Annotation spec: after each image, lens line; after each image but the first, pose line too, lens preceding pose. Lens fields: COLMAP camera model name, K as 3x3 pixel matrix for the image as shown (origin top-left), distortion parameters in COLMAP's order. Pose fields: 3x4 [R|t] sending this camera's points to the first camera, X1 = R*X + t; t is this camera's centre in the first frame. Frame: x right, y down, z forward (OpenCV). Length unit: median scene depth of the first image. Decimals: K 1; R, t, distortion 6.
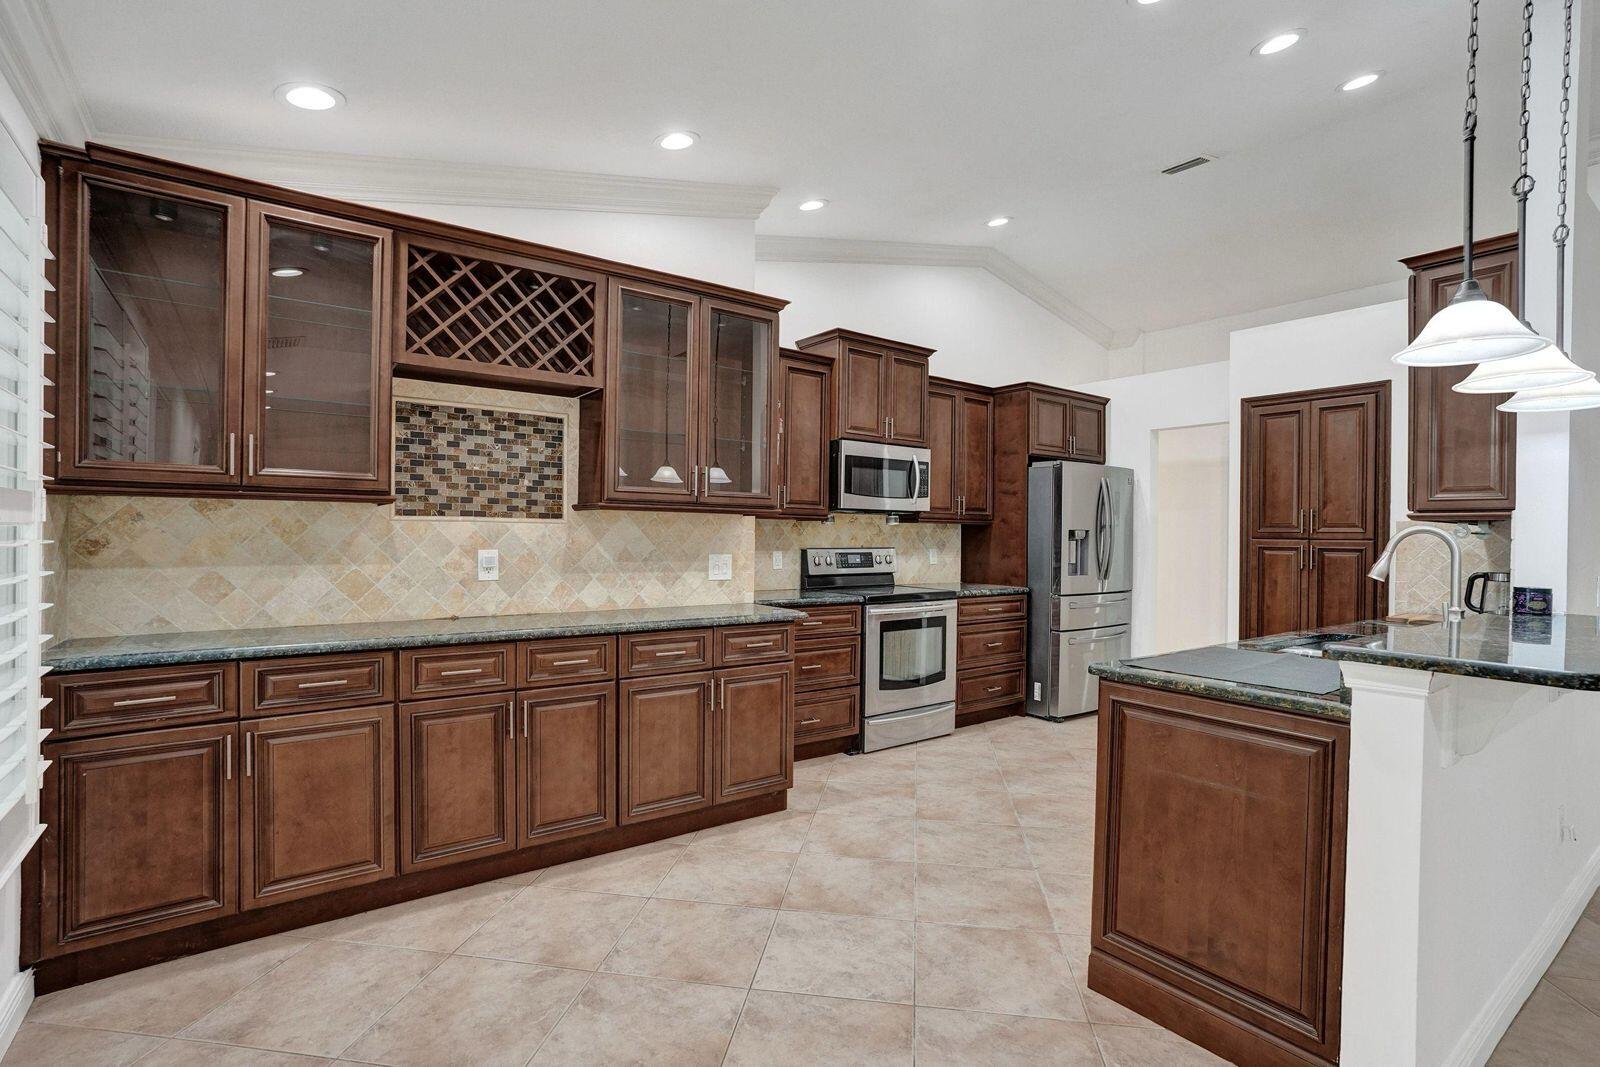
lens RADIAL K [[719.0, 0, 804.6], [0, 719.0, 533.7], [0, 0, 1]] dist [-0.003766, -0.000343]
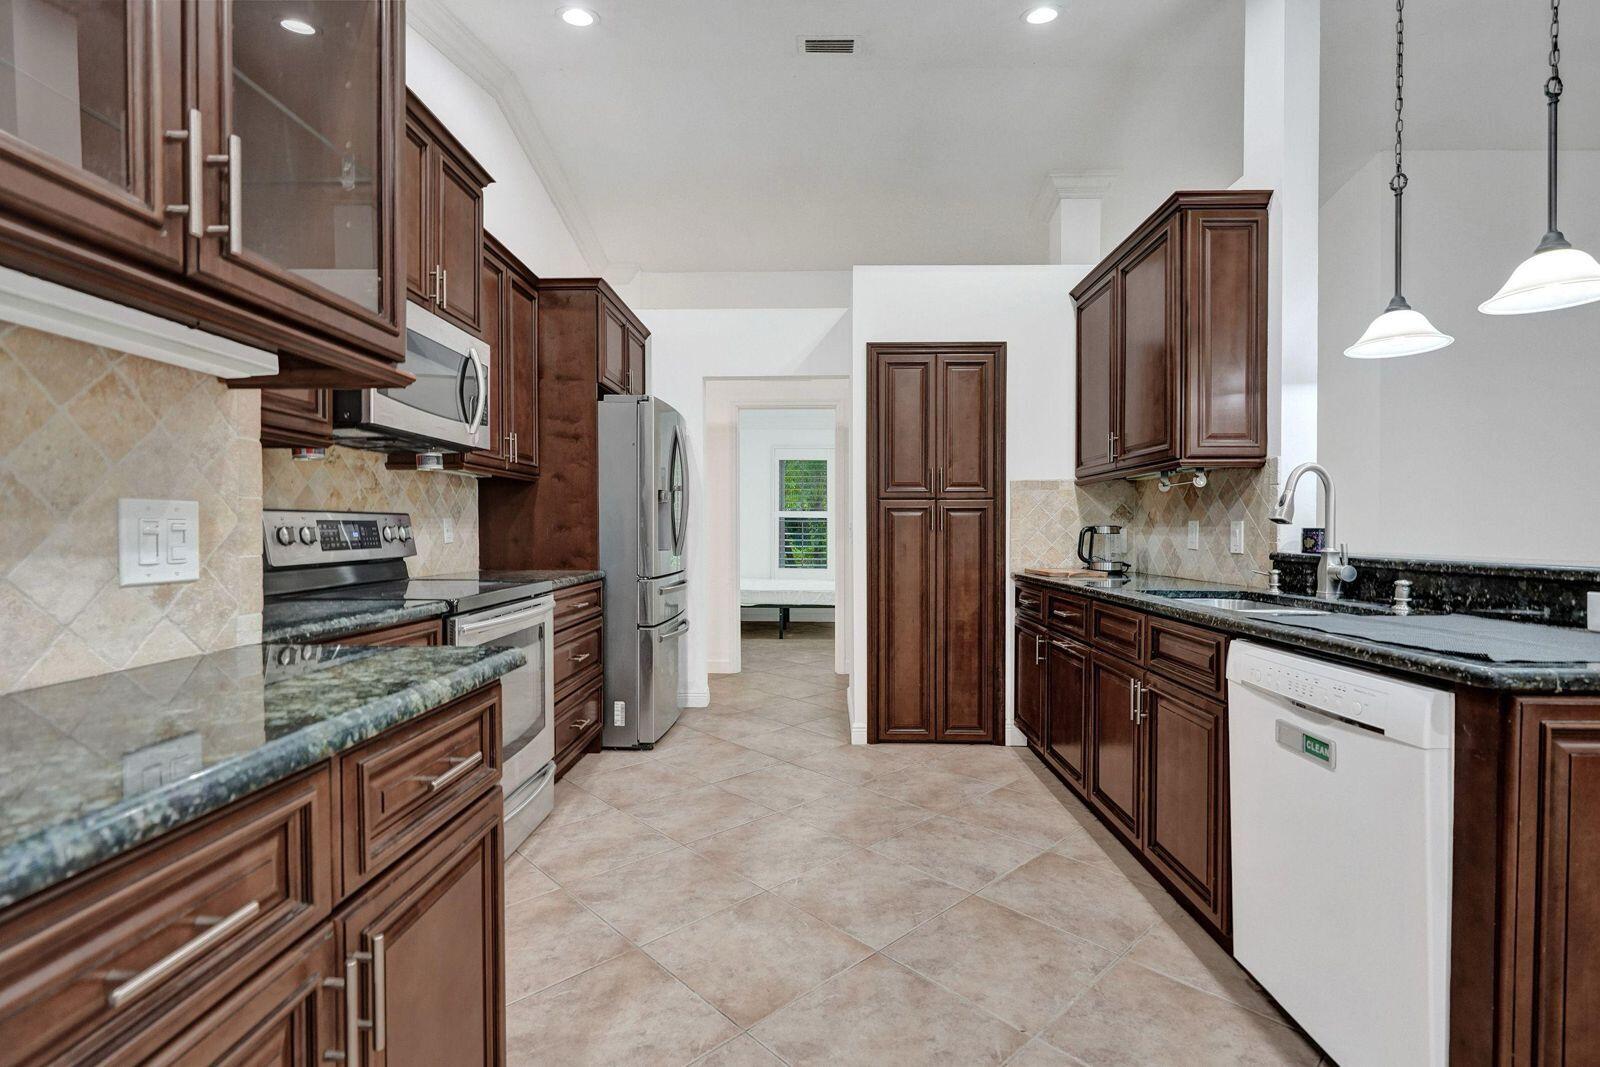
lens RADIAL K [[719.0, 0, 760.9], [0, 719.0, 539.1], [0, 0, 1]] dist [-0.003766, -0.000343]
pose [[0.632091, -0.020786, 0.774615, -0.172246], [0.004816, 0.999726, 0.022896, 0.035300], [-0.774879, -0.010742, 0.632018, 0.538200]]
